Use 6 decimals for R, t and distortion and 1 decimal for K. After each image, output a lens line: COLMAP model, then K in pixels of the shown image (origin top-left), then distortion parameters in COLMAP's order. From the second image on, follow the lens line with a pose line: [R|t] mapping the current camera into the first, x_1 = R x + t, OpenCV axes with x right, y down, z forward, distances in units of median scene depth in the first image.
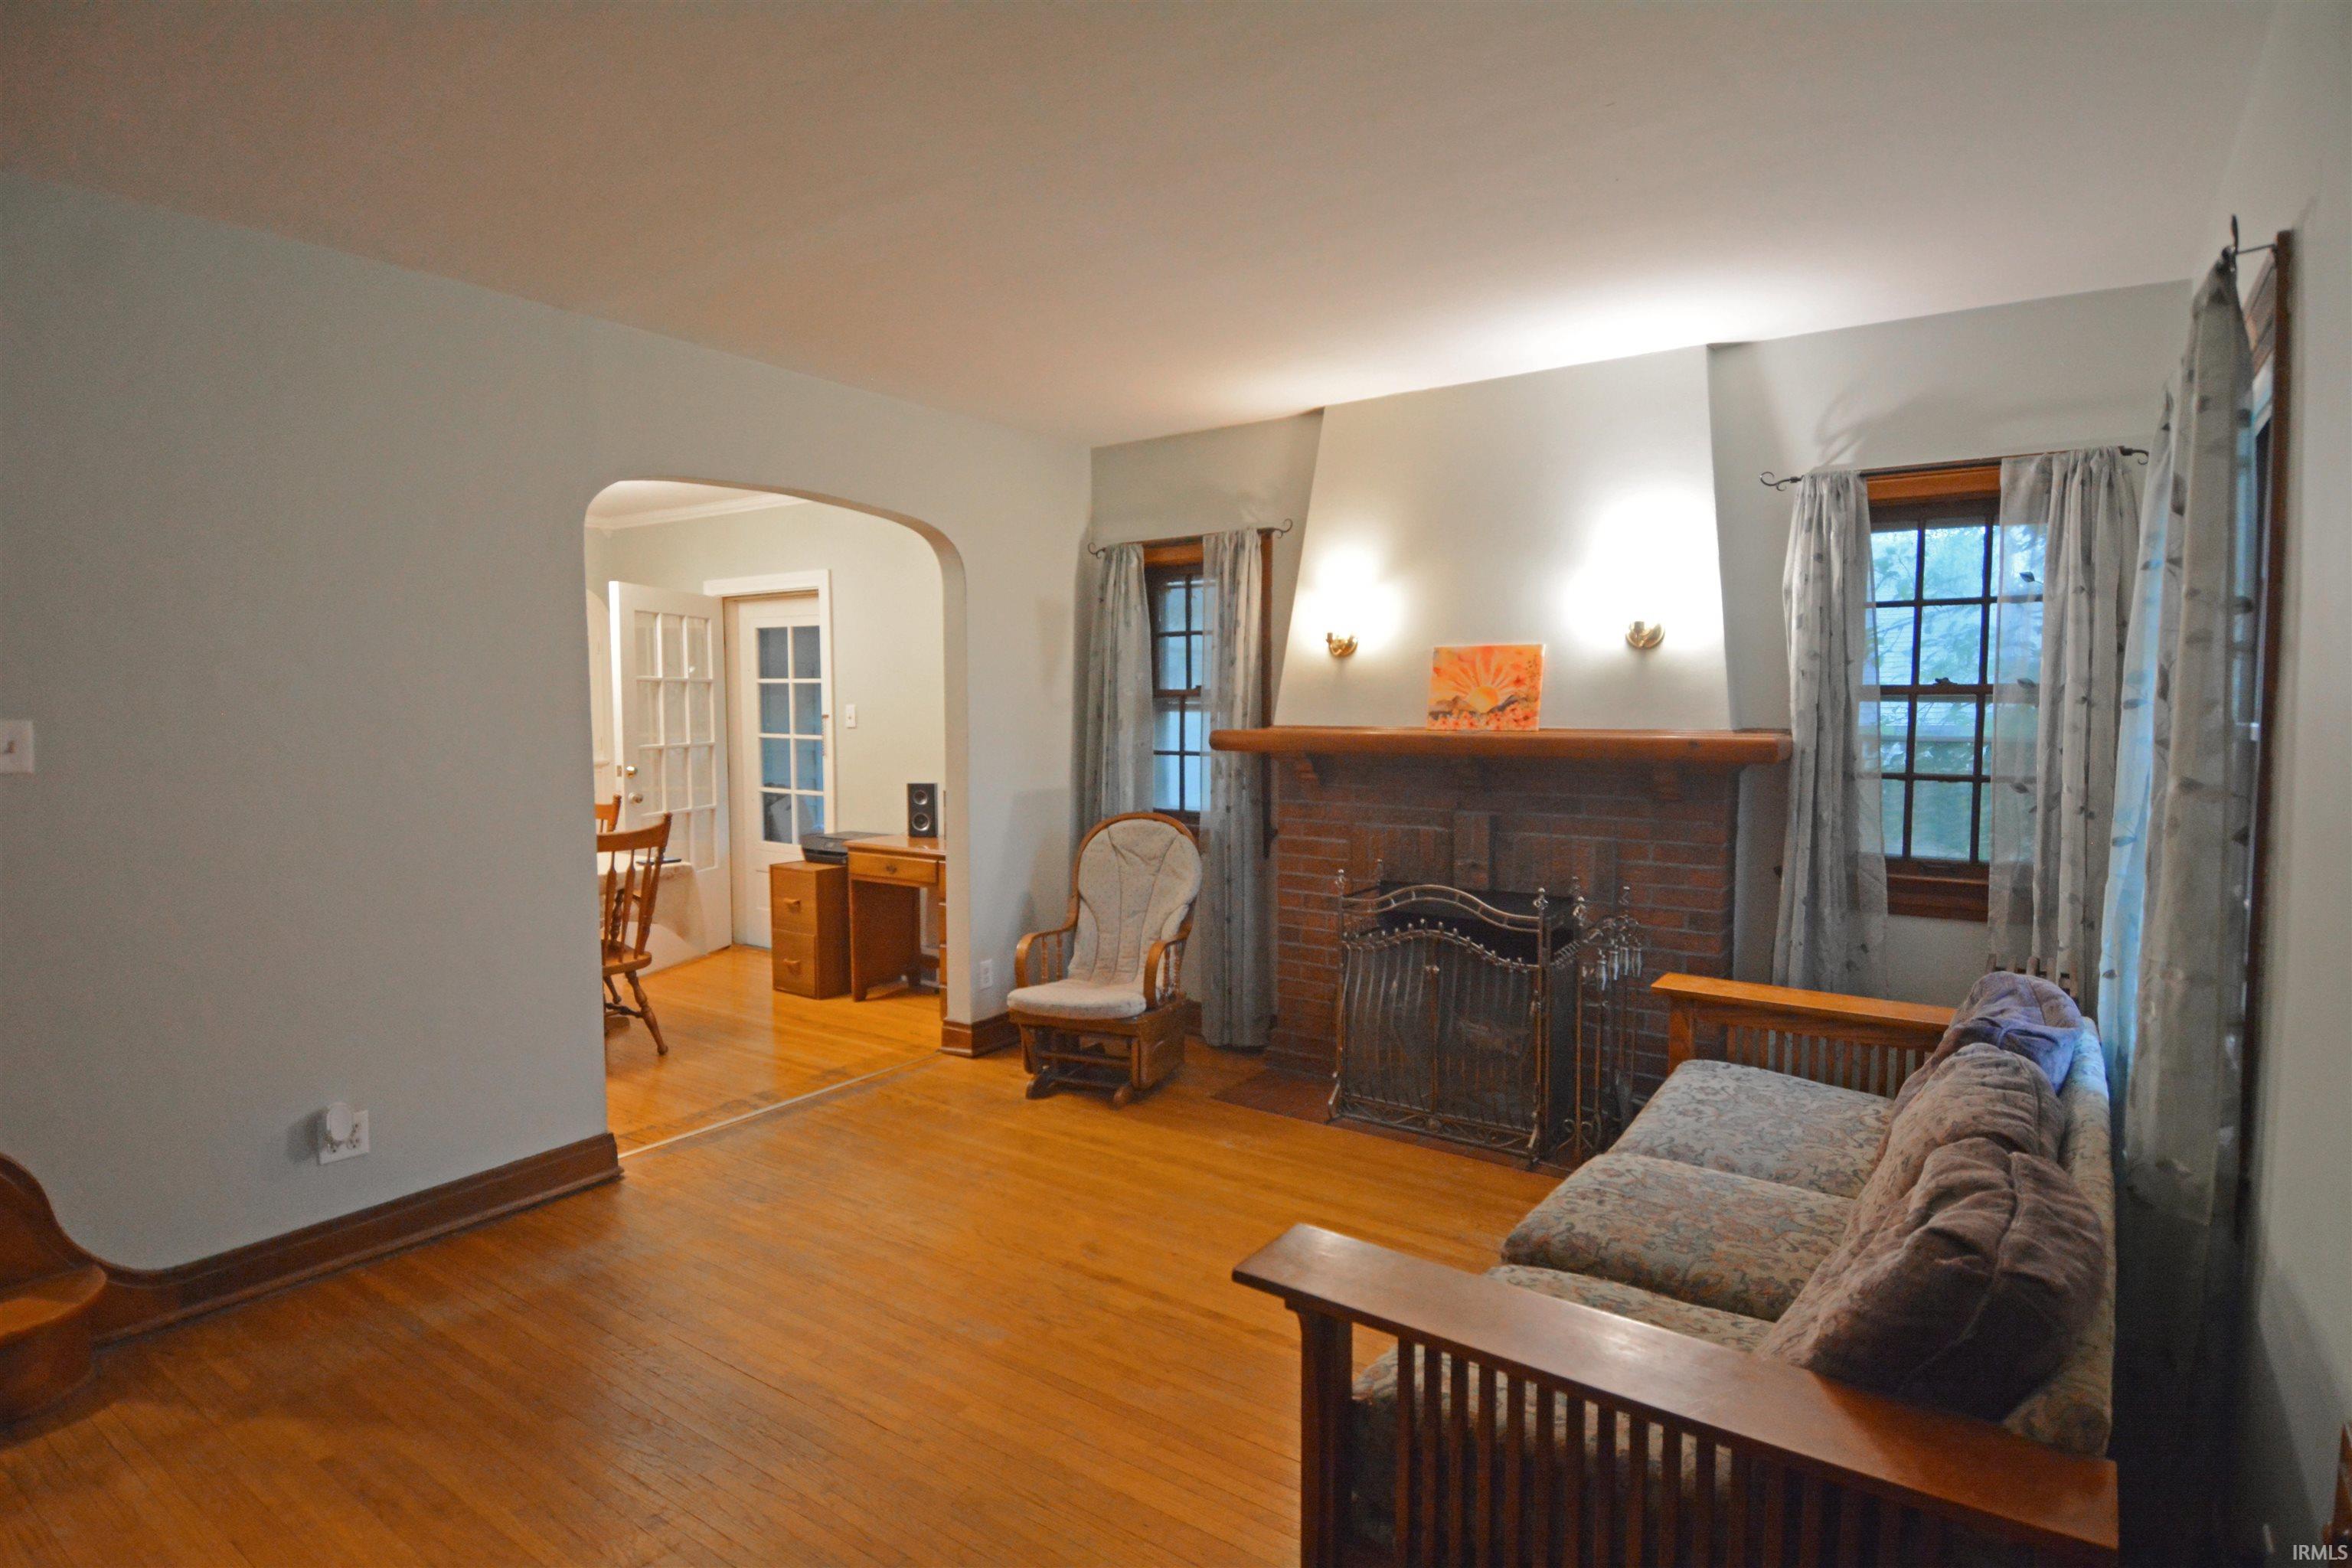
lens RADIAL K [[1222.7, 0, 1169.7], [0, 1222.7, 782.6], [0, 0, 1]] dist [0.000248, -0.019495]
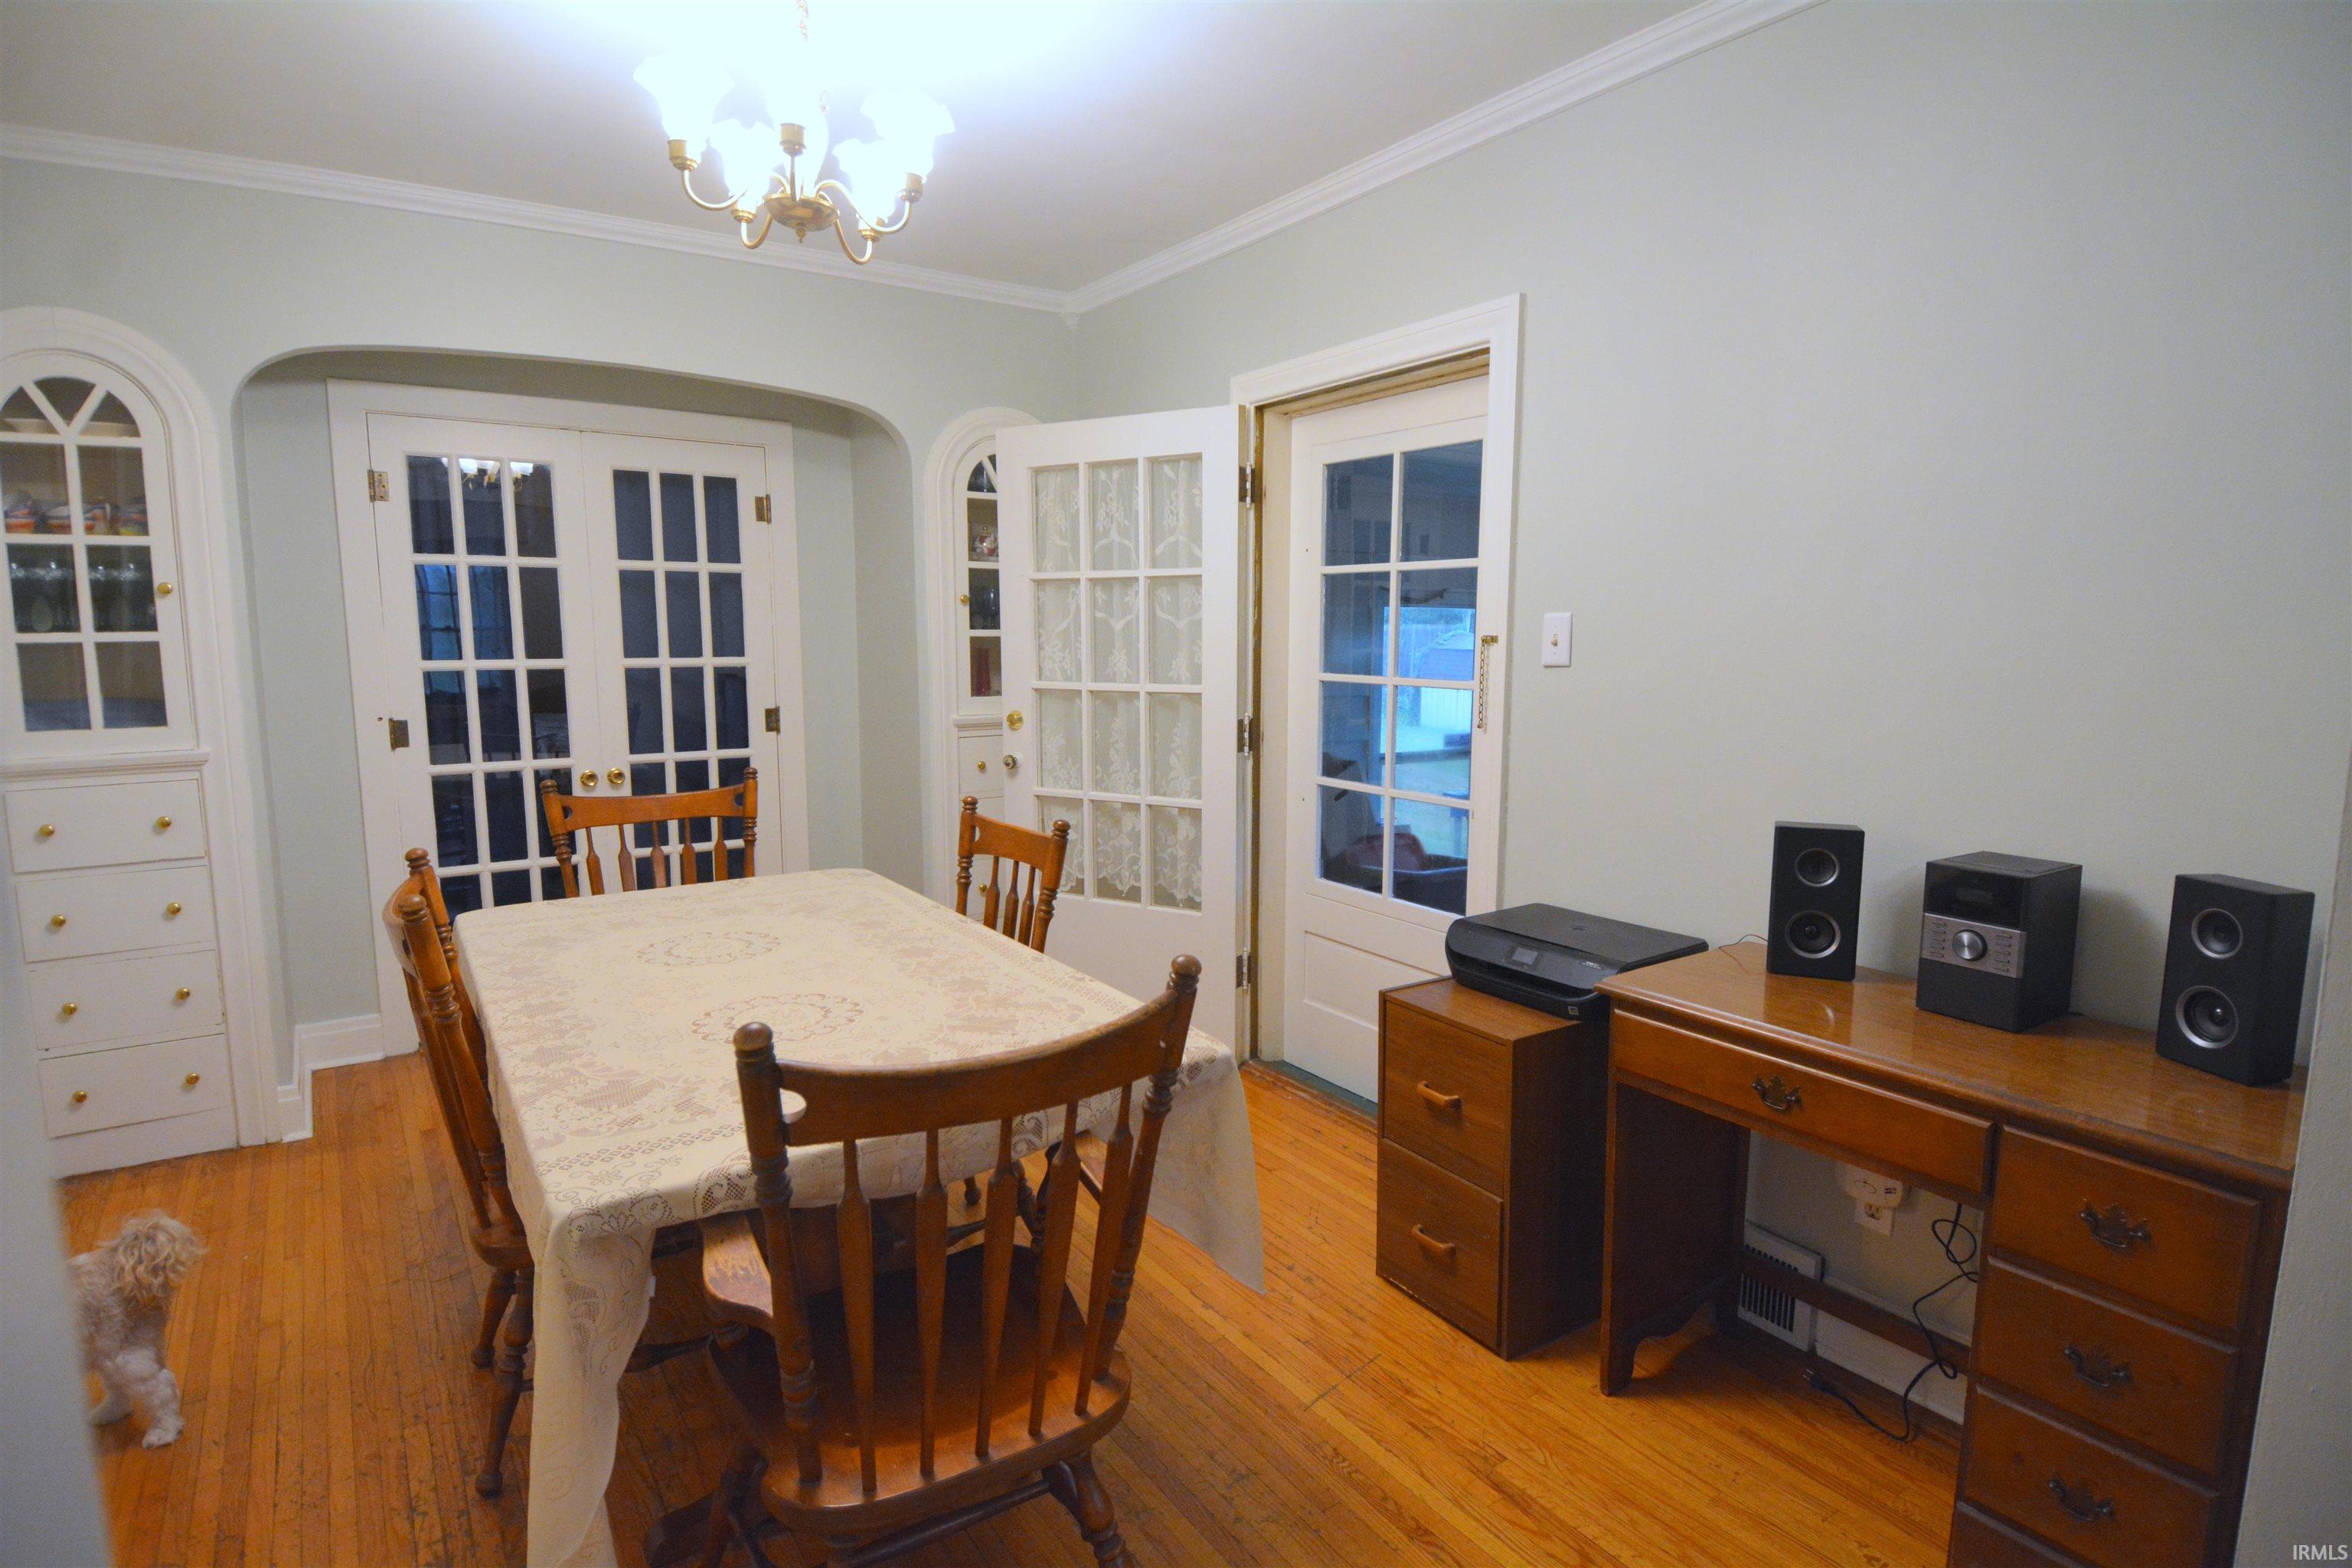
lens RADIAL K [[1222.7, 0, 1176.5], [0, 1222.7, 786.1], [0, 0, 1]] dist [0.000248, -0.019495]
pose [[0.939143, 0.045856, -0.340453, -0.245981], [-0.026602, 0.997783, 0.061011, -0.026970], [0.342496, -0.048242, 0.938280, 0.566237]]
